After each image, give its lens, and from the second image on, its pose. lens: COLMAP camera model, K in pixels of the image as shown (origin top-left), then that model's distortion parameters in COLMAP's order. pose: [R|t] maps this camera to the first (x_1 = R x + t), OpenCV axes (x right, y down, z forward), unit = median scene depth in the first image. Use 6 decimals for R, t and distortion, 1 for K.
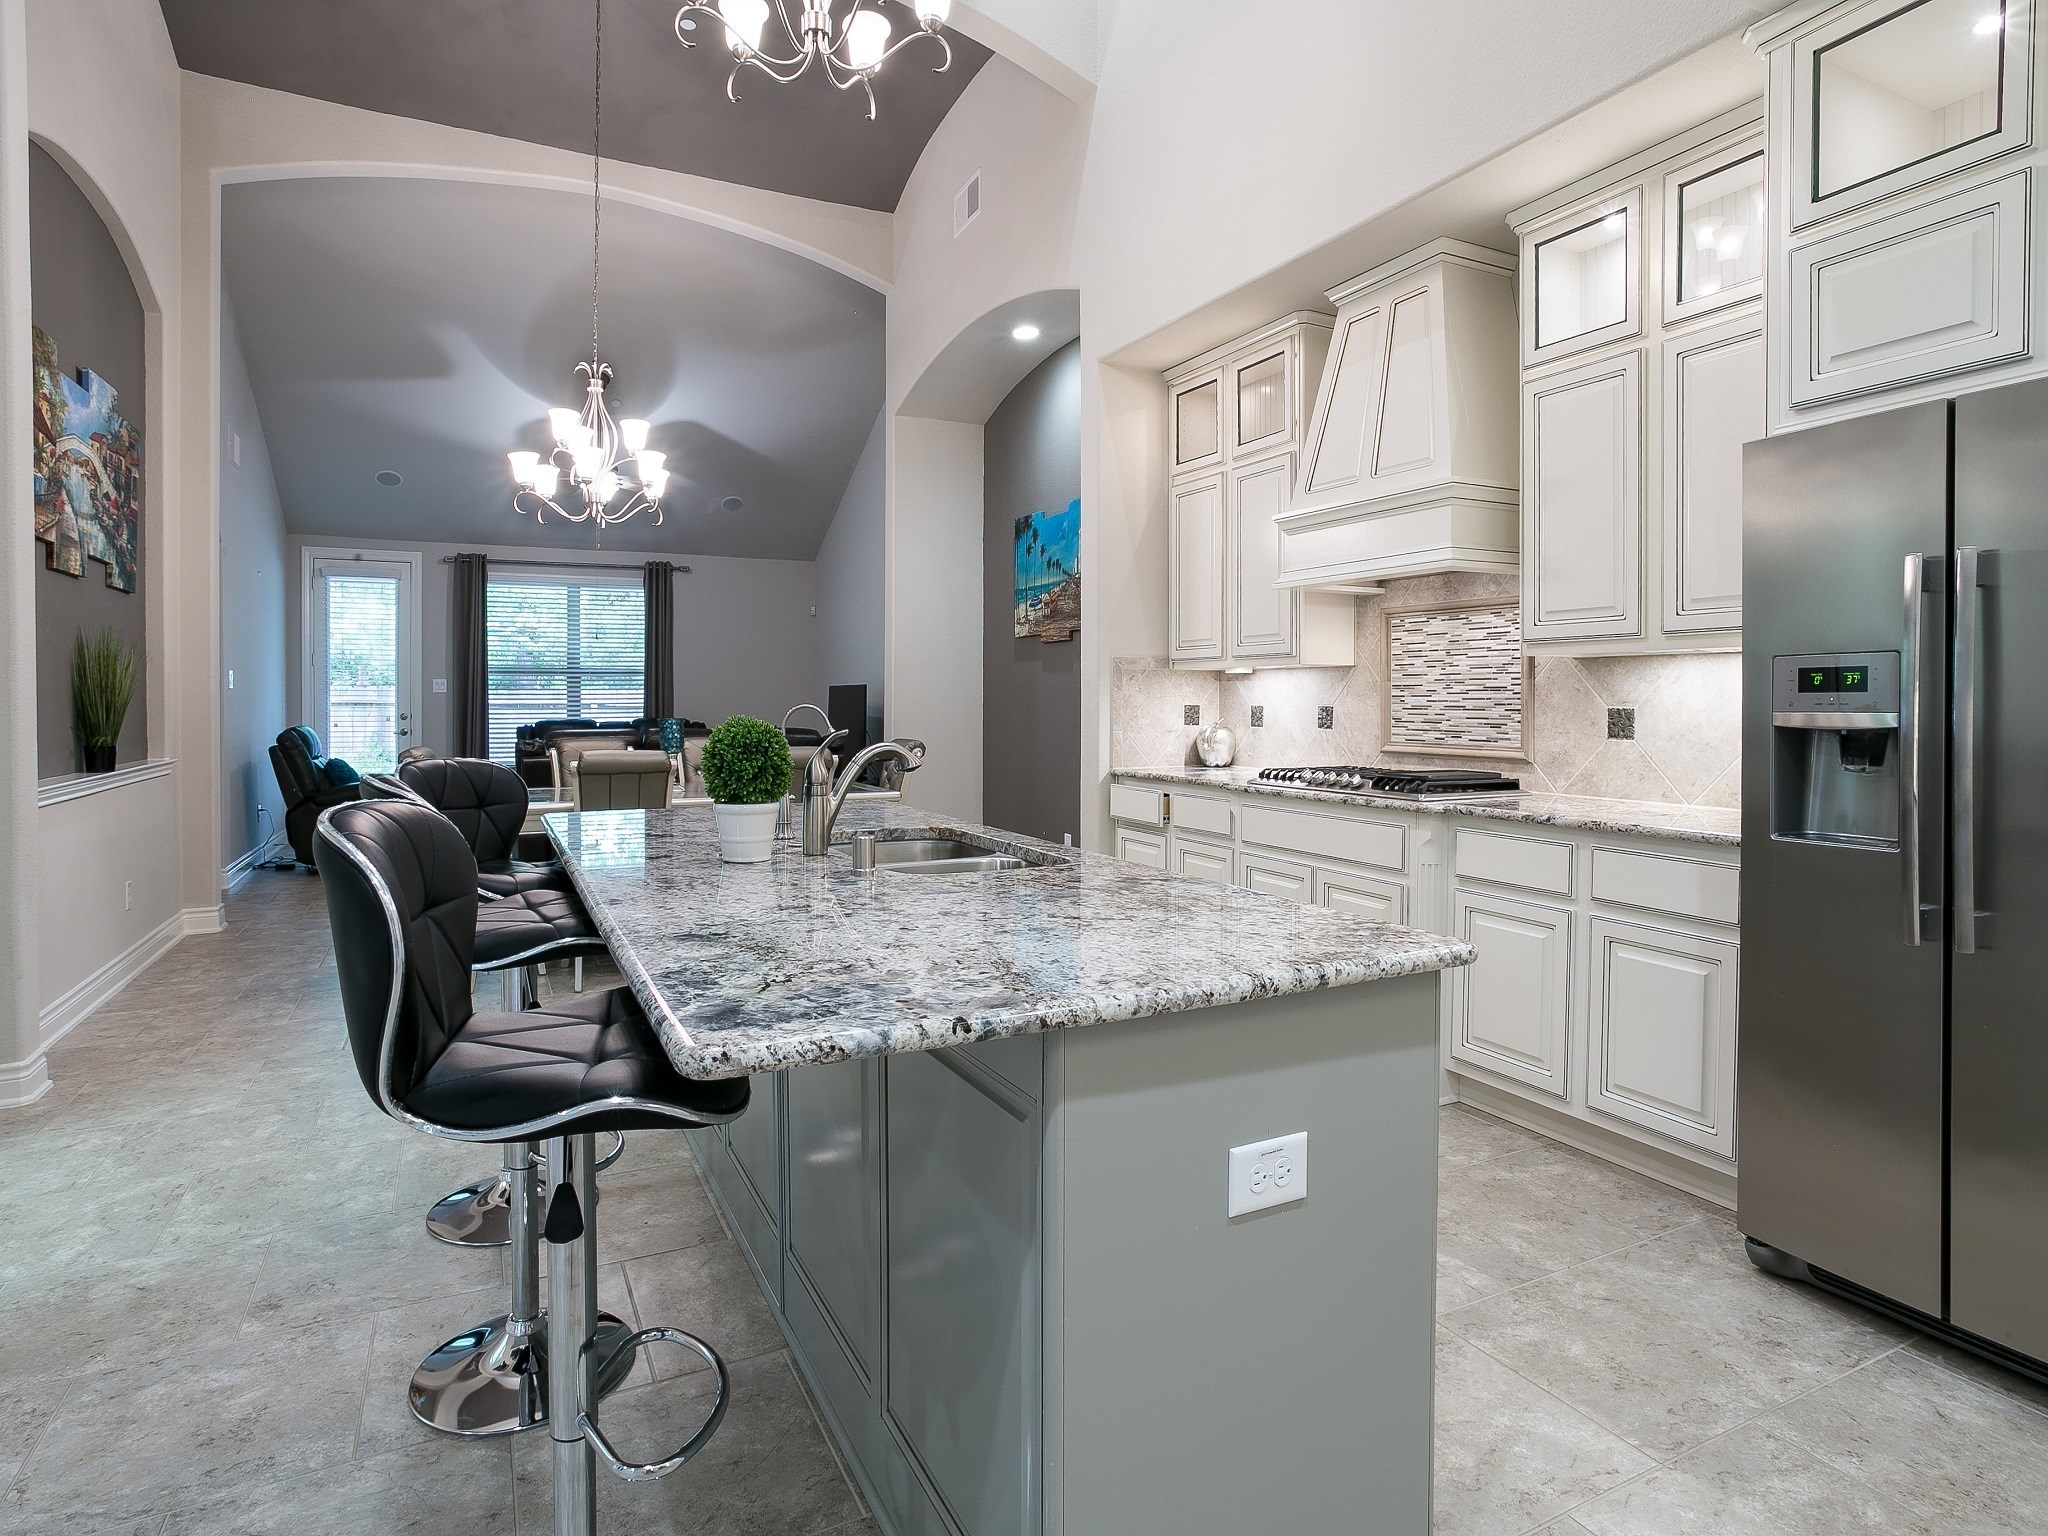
lens RADIAL K [[1151.0, 0, 976.9], [0, 1151.0, 706.6], [0, 0, 1]] dist [-0.003886, 0.057274]
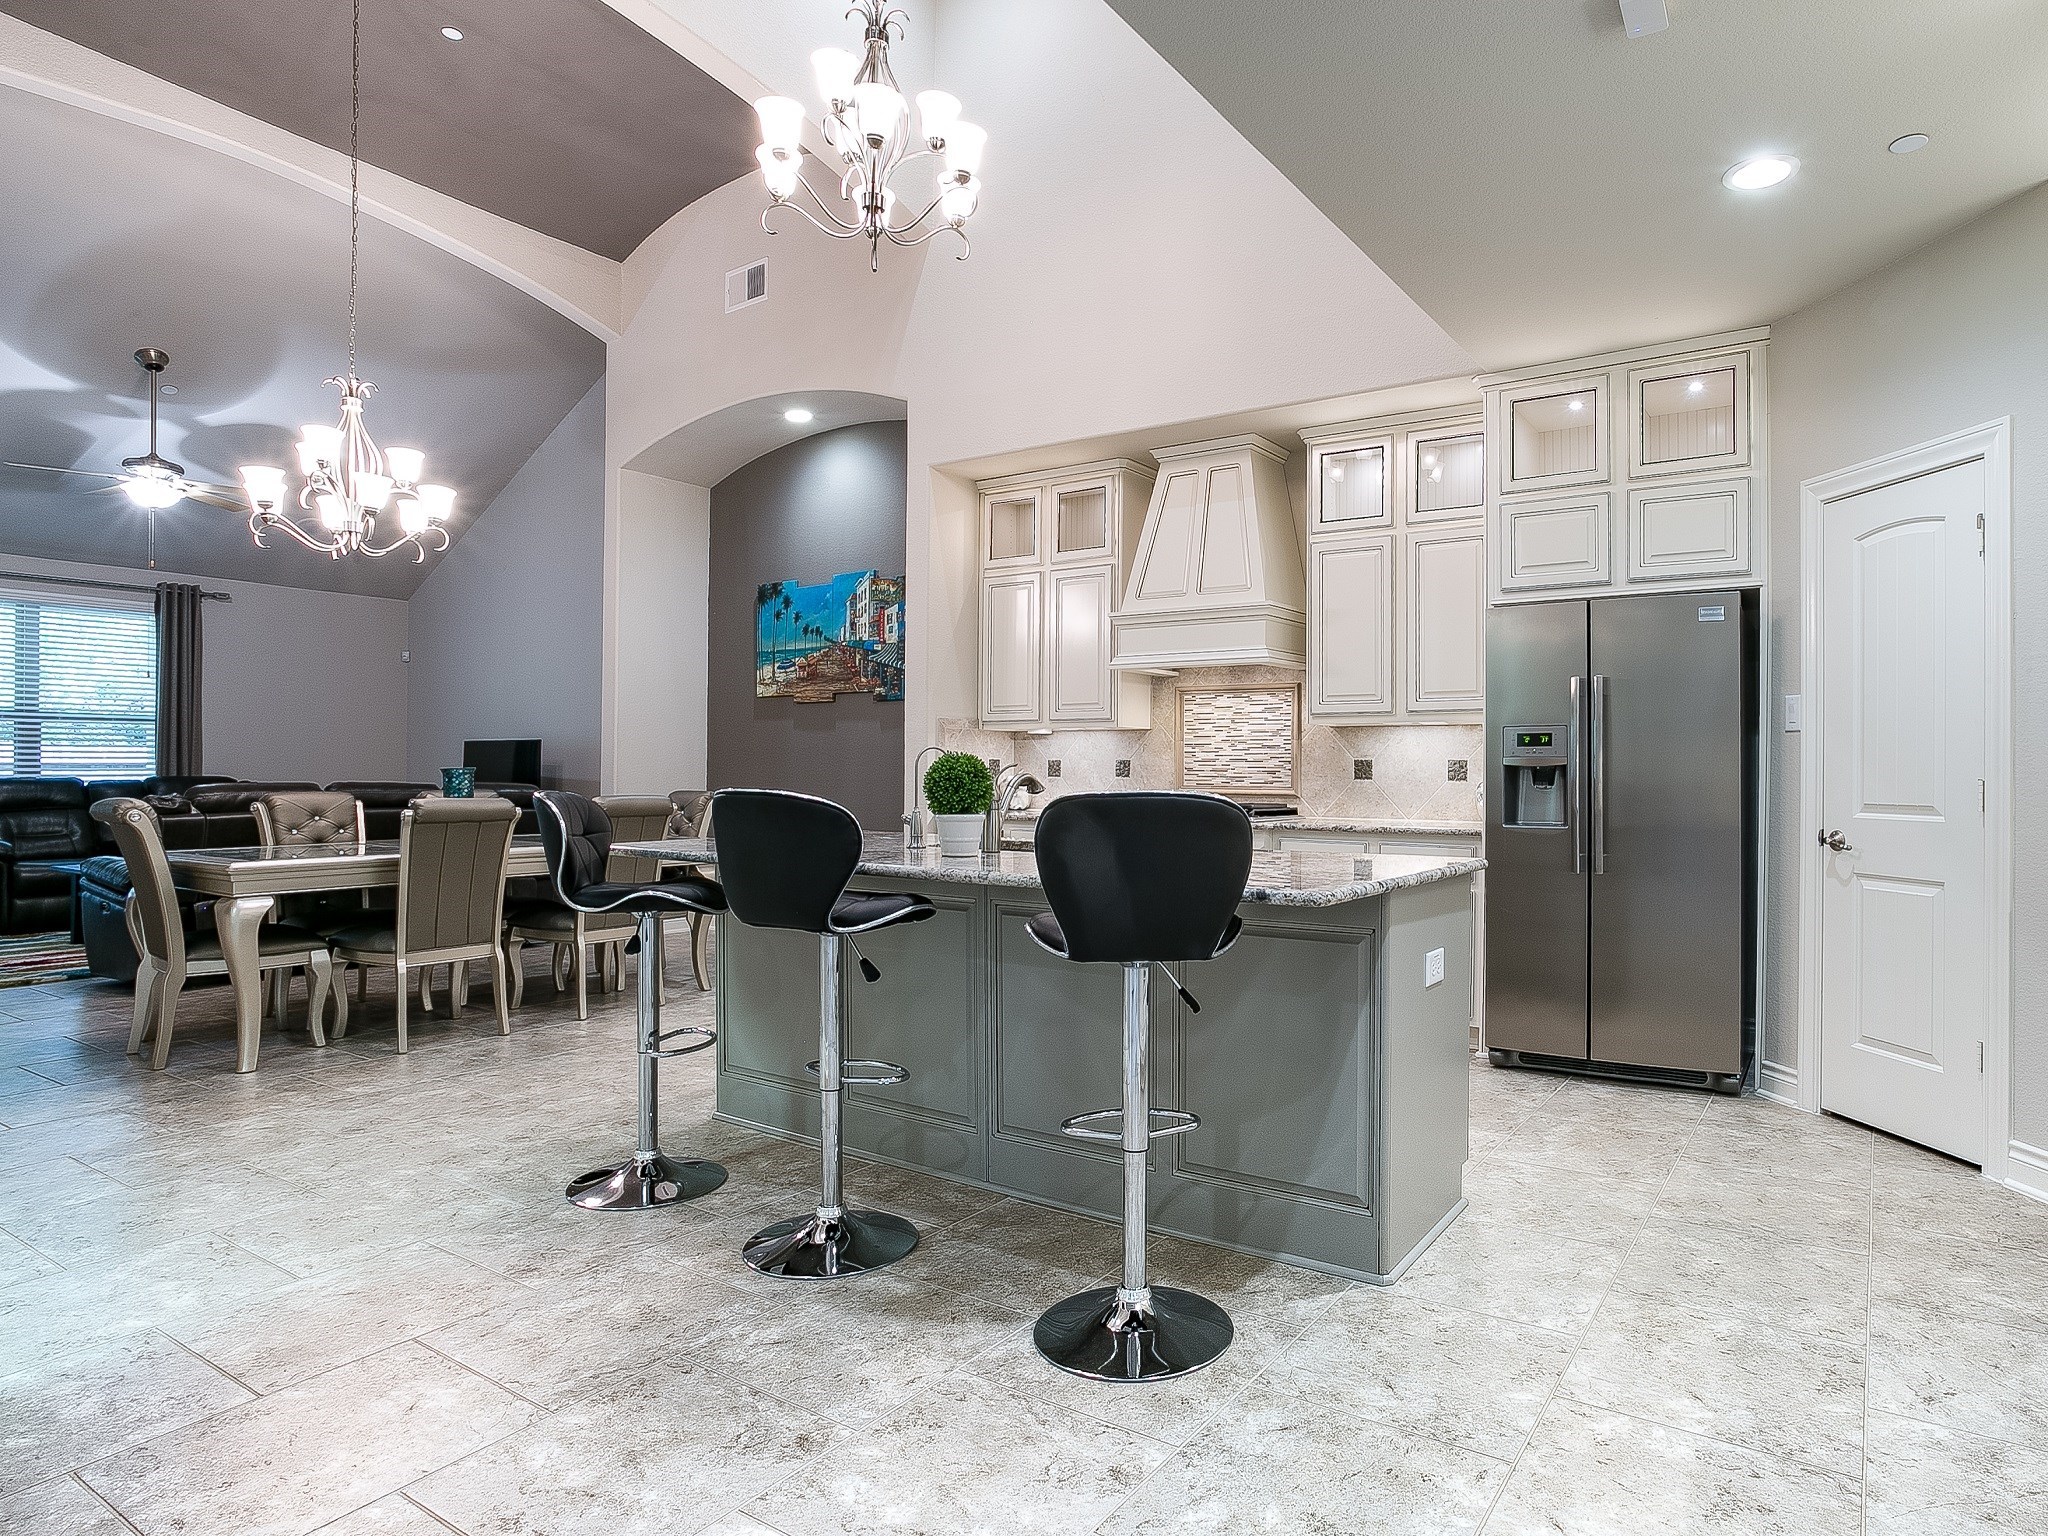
lens RADIAL K [[1233.5, 0, 1024.0], [0, 1233.5, 768.0], [0, 0, 1]] dist [0.035355, 0.000787]
pose [[0.877499, 0.009891, 0.479476, -0.529285], [-0.006048, 0.999936, -0.009560, 0.026048], [-0.479540, 0.005489, 0.877503, -0.197784]]
